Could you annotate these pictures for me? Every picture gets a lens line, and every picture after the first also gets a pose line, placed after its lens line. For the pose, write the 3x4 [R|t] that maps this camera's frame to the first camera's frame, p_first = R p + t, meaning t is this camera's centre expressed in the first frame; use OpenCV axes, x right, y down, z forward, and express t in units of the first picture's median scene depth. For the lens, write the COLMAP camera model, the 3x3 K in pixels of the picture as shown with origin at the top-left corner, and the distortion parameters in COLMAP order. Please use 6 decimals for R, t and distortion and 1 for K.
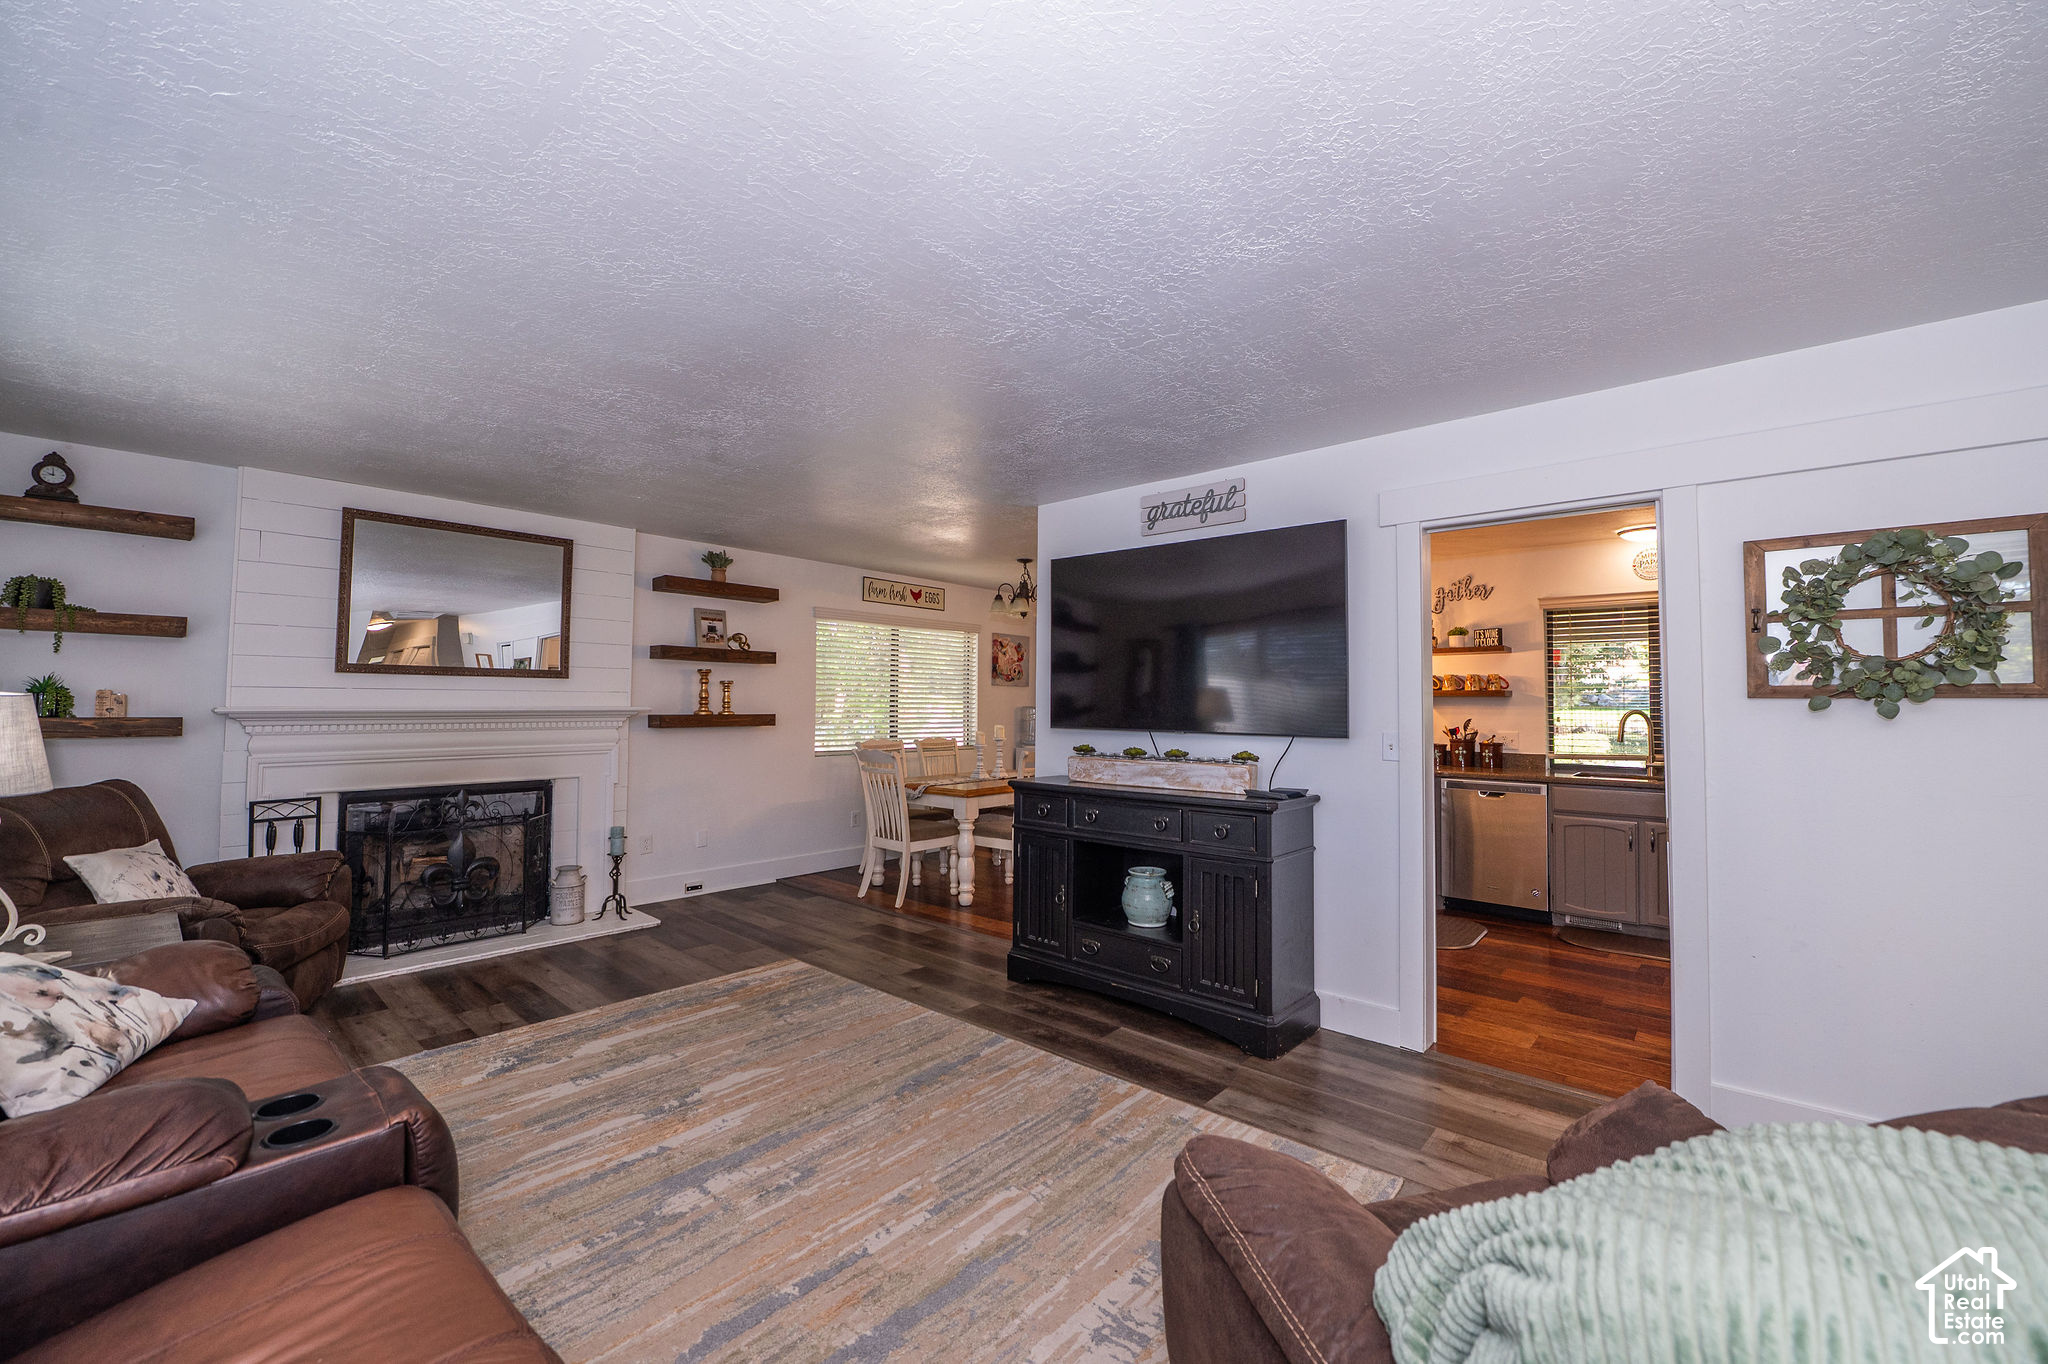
lens RADIAL K [[810.5, 0, 1034.9], [0, 810.5, 676.5], [0, 0, 1]] dist [-0.001362, -0.000352]
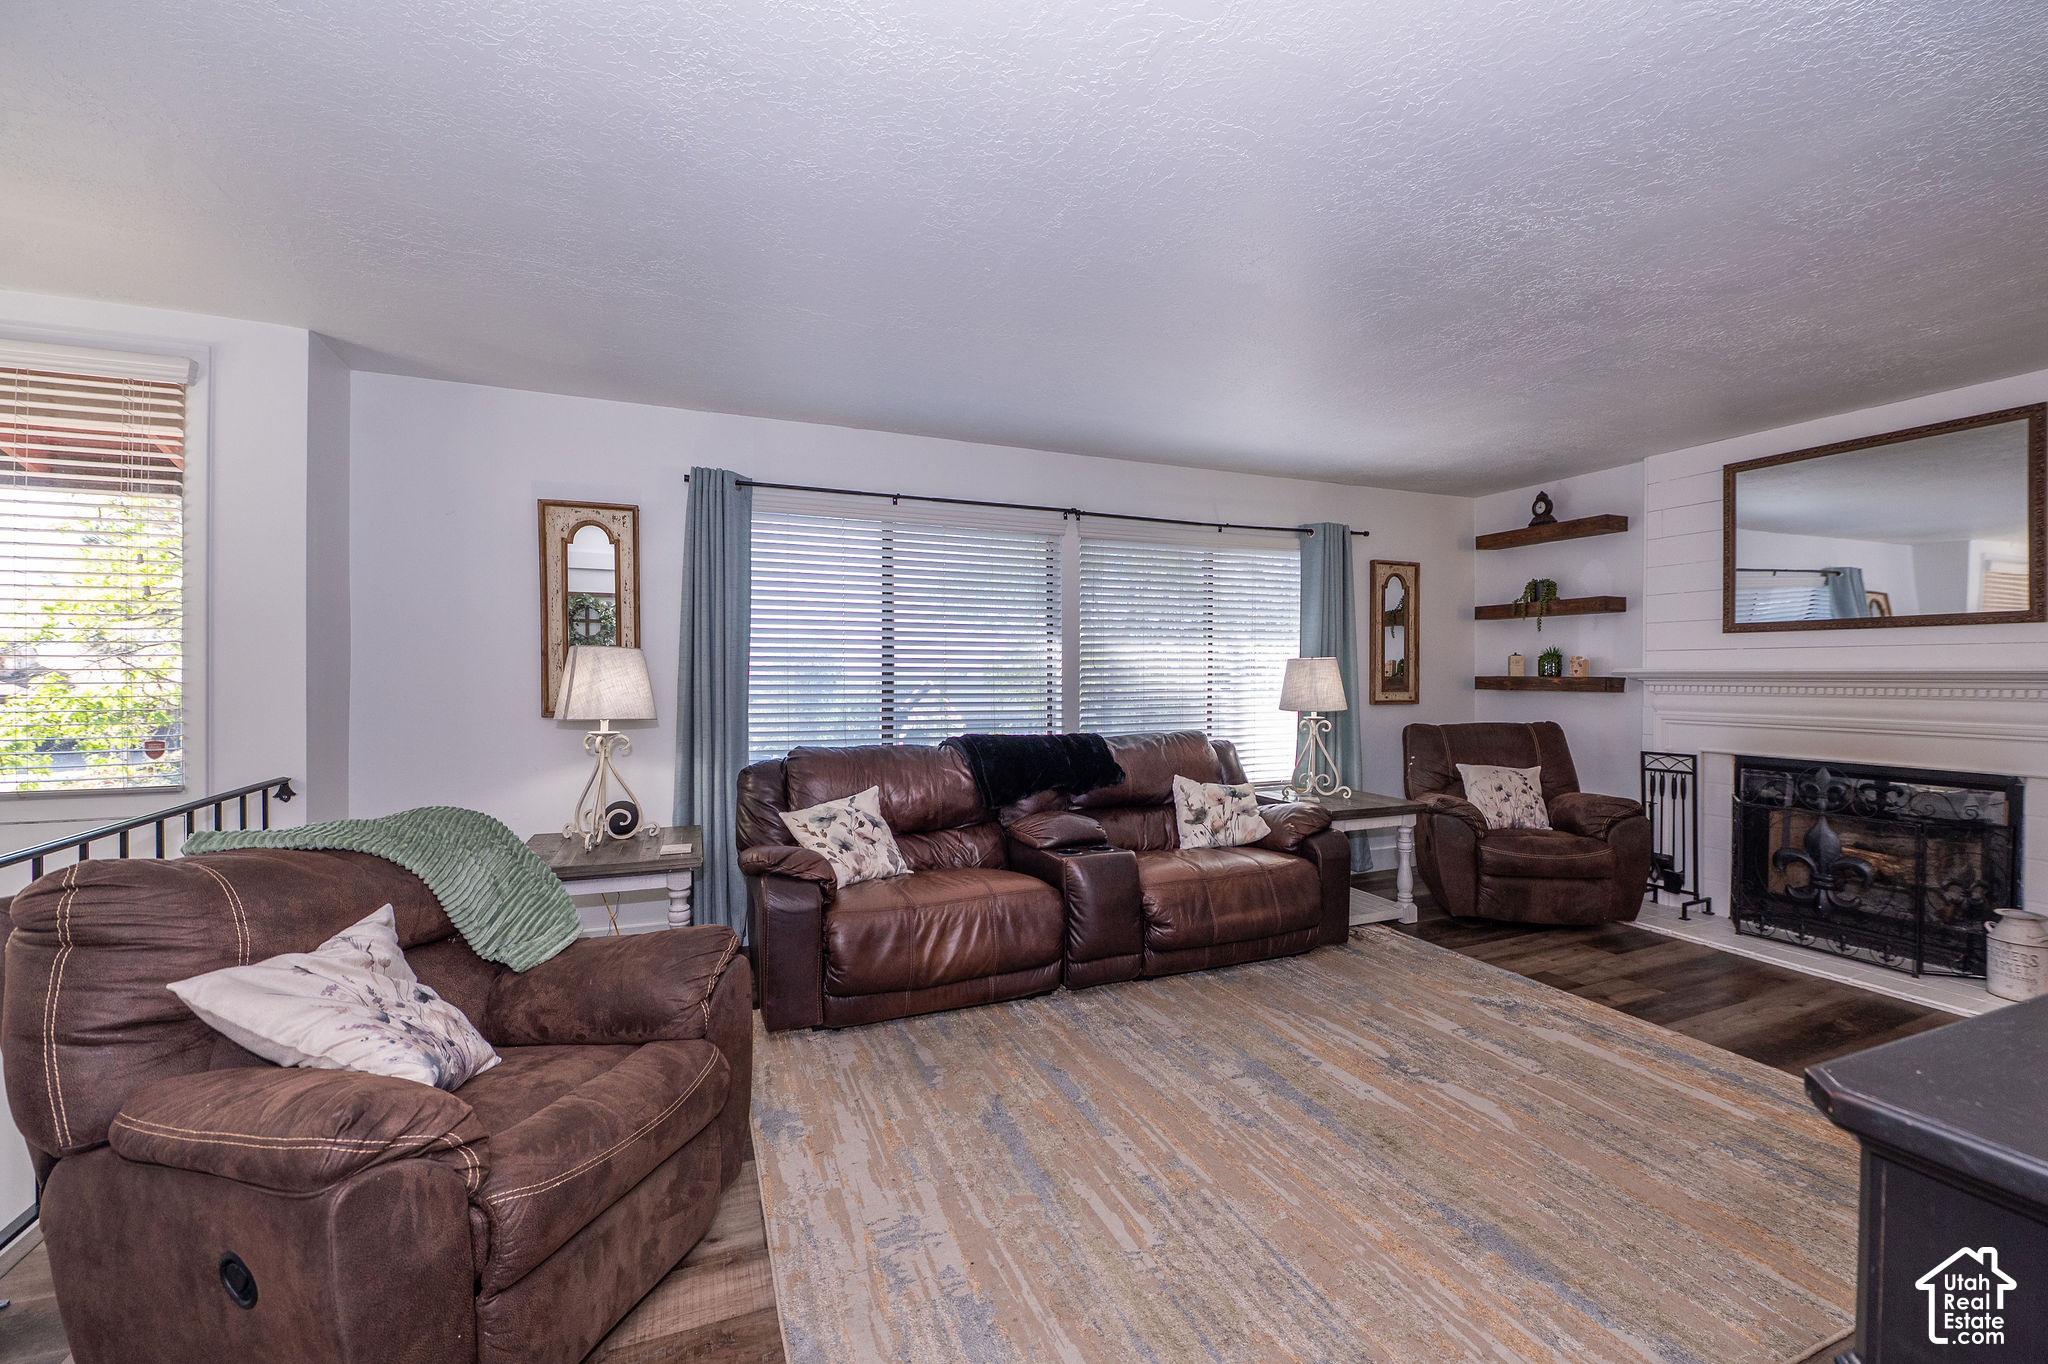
lens RADIAL K [[811.6, 0, 1022.3], [0, 811.6, 667.4], [0, 0, 1]] dist [-0.010680, -0.000571]
pose [[-0.435164, -0.012559, -0.900264, 0.448595], [0.024856, 0.999354, -0.025956, 0.045854], [0.900008, -0.033672, -0.434570, 0.732069]]
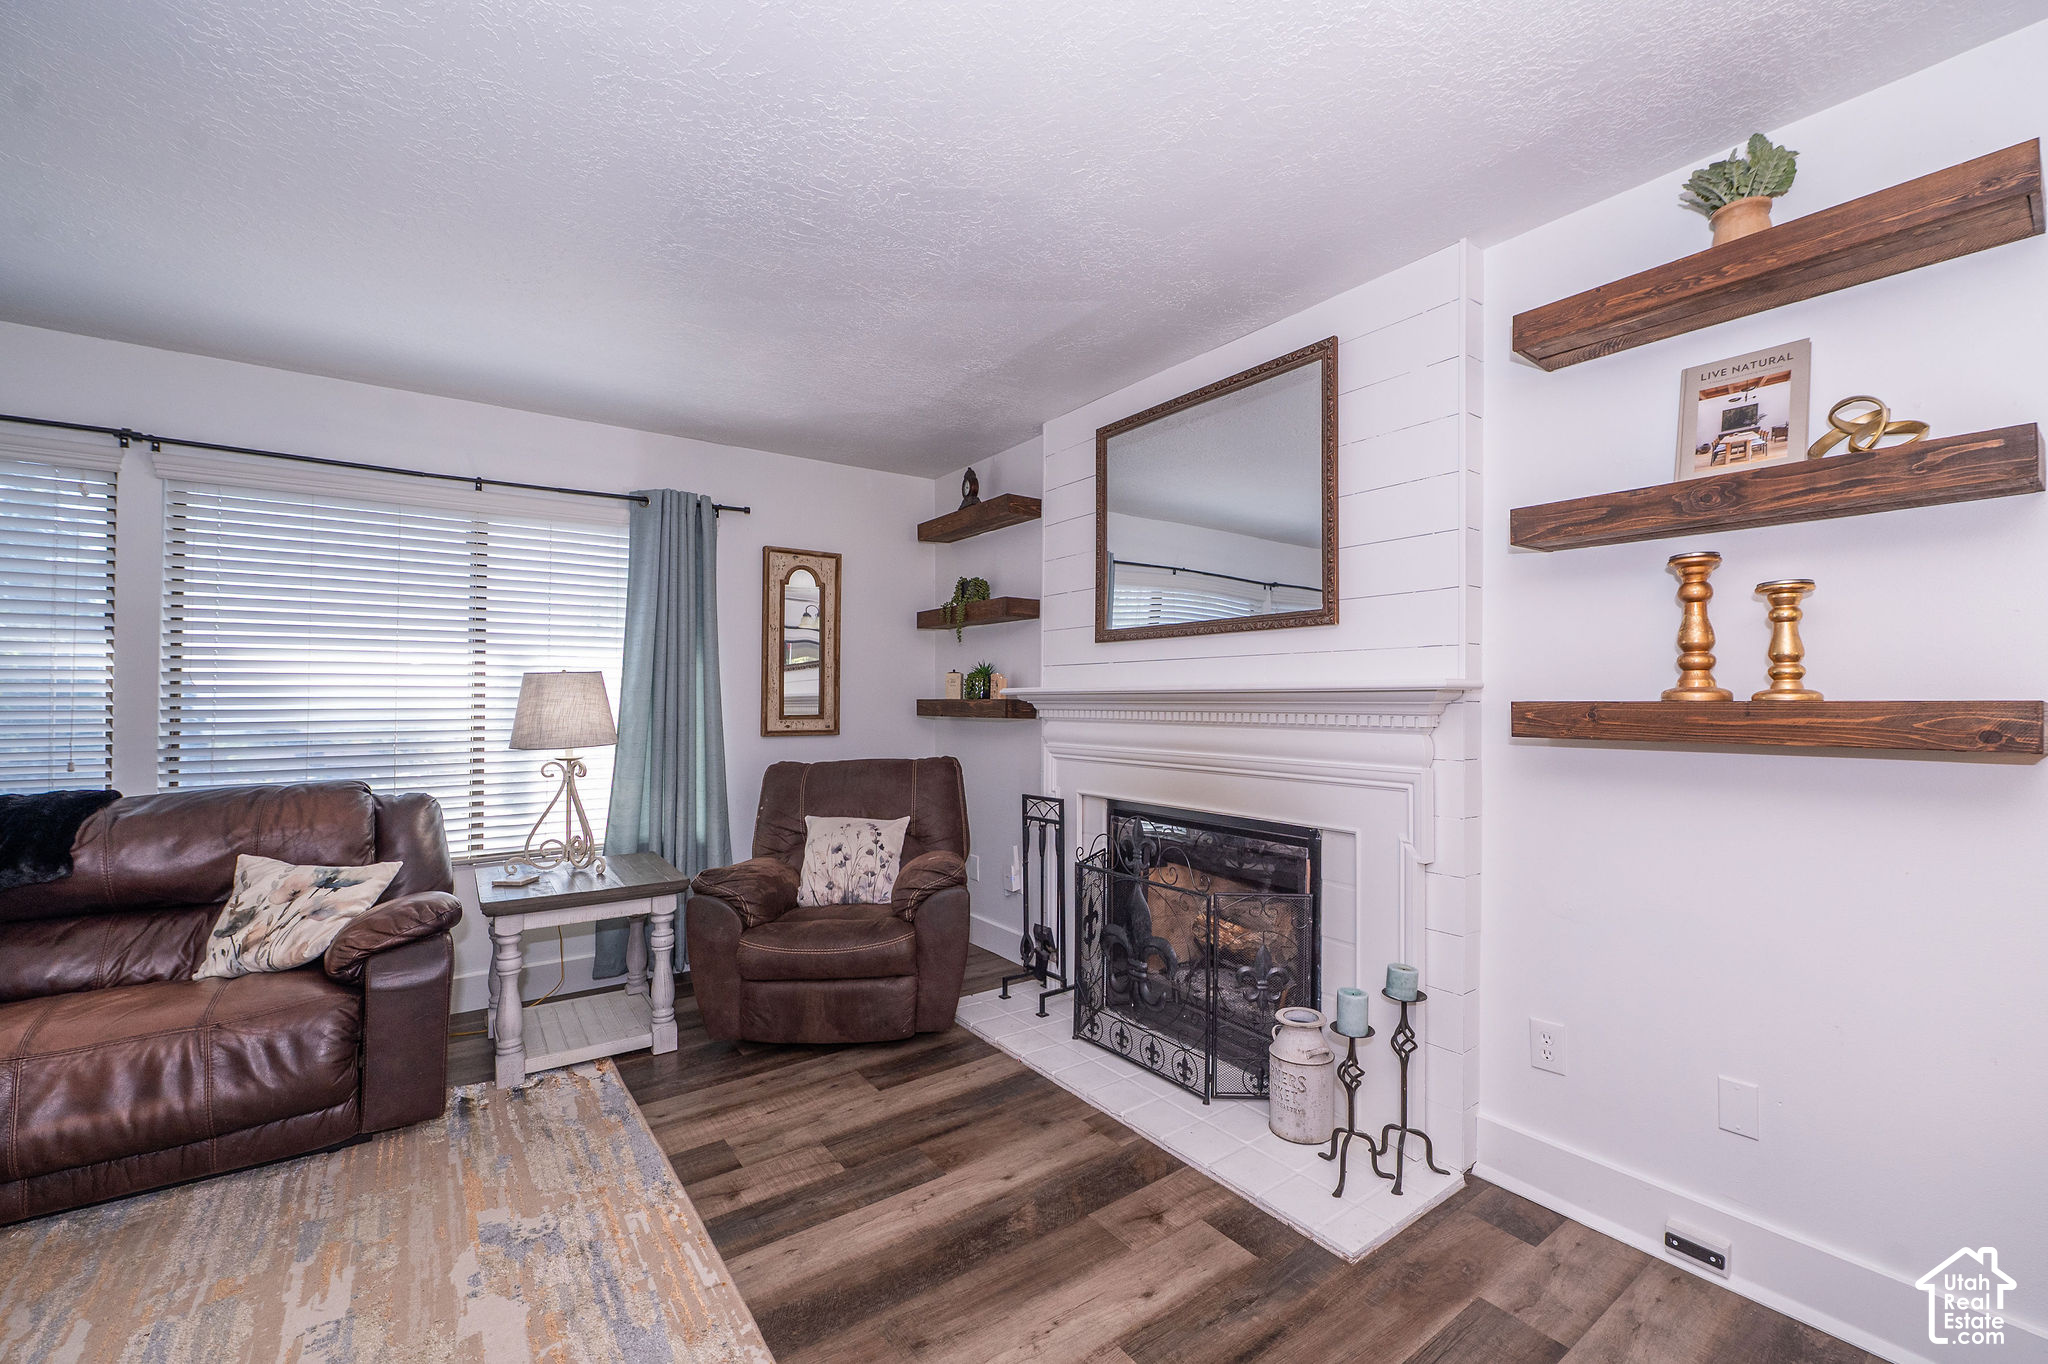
lens RADIAL K [[835.3, 0, 1024.0], [0, 835.3, 682.0], [0, 0, 1]] dist [-0.009735, -0.000200]
pose [[-0.207563, -0.027447, -0.977836, -0.070071], [0.028936, 0.998997, -0.034183, 0.064744], [0.977794, -0.035390, -0.206561, 1.228220]]
